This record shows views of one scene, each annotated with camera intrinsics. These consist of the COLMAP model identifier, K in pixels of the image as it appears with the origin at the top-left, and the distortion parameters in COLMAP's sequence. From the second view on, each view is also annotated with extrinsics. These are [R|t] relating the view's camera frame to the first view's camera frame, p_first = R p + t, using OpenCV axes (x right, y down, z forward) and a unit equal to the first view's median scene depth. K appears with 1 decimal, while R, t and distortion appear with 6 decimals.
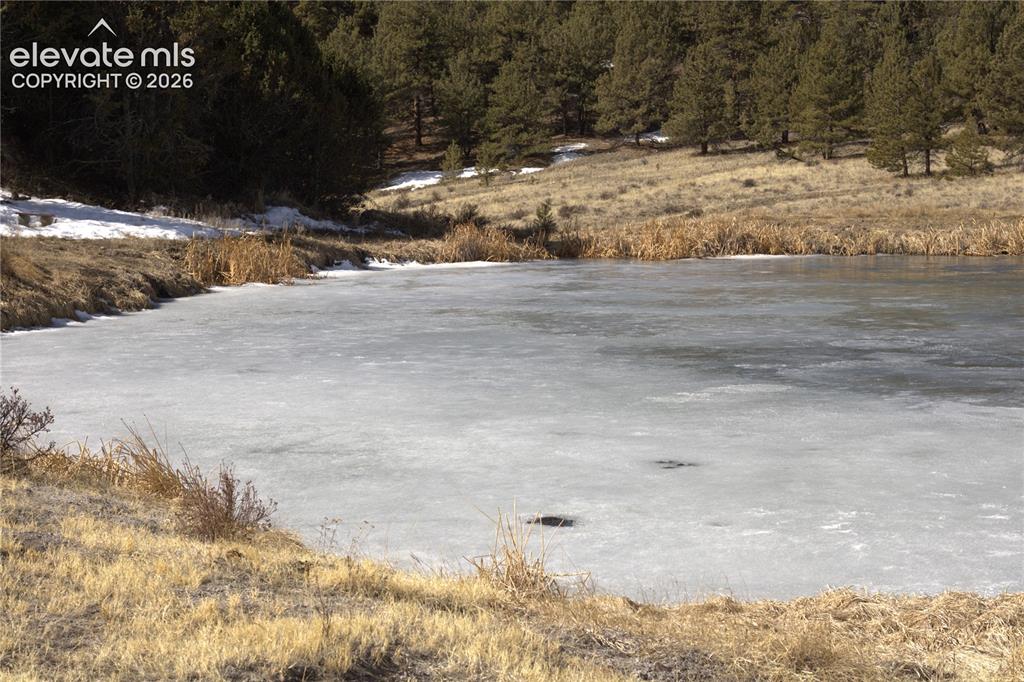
lens RADIAL K [[2291.2, 0, 512.0], [0, 2291.2, 340.3], [0, 0, 1]] dist [-0.072485, 0.000000]
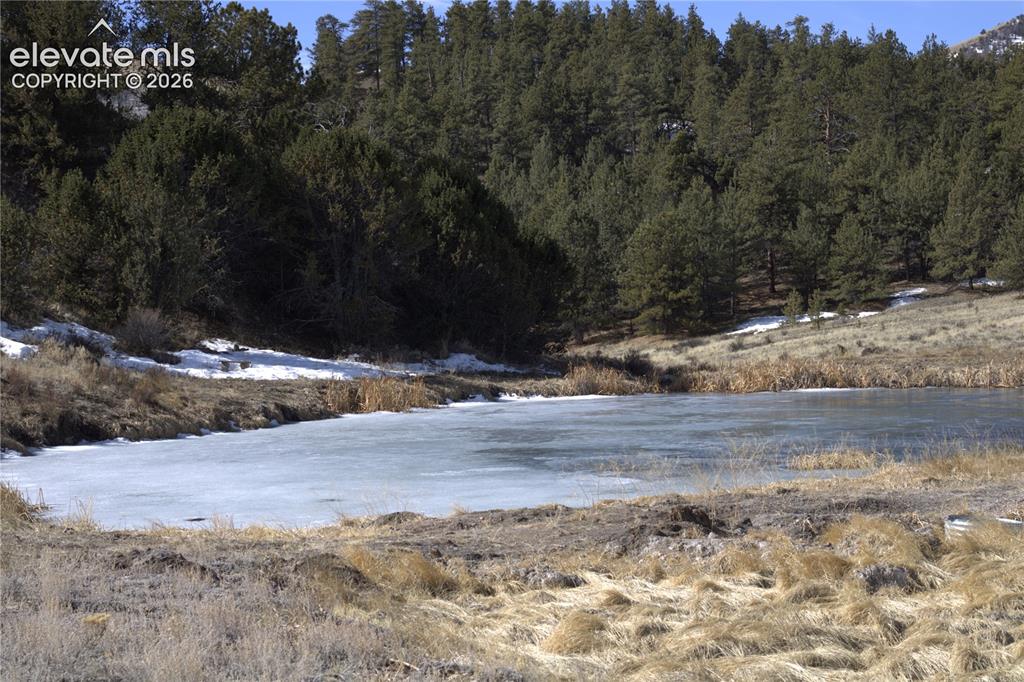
lens RADIAL K [[2291.2, 0, 512.0], [0, 2291.2, 340.7], [0, 0, 1]] dist [-0.072485, 0.000000]
pose [[0.977855, -0.011557, -0.208966, 0.070779], [-0.001318, 0.998114, -0.061368, 0.004687], [0.209281, 0.060285, 0.975995, -0.087798]]
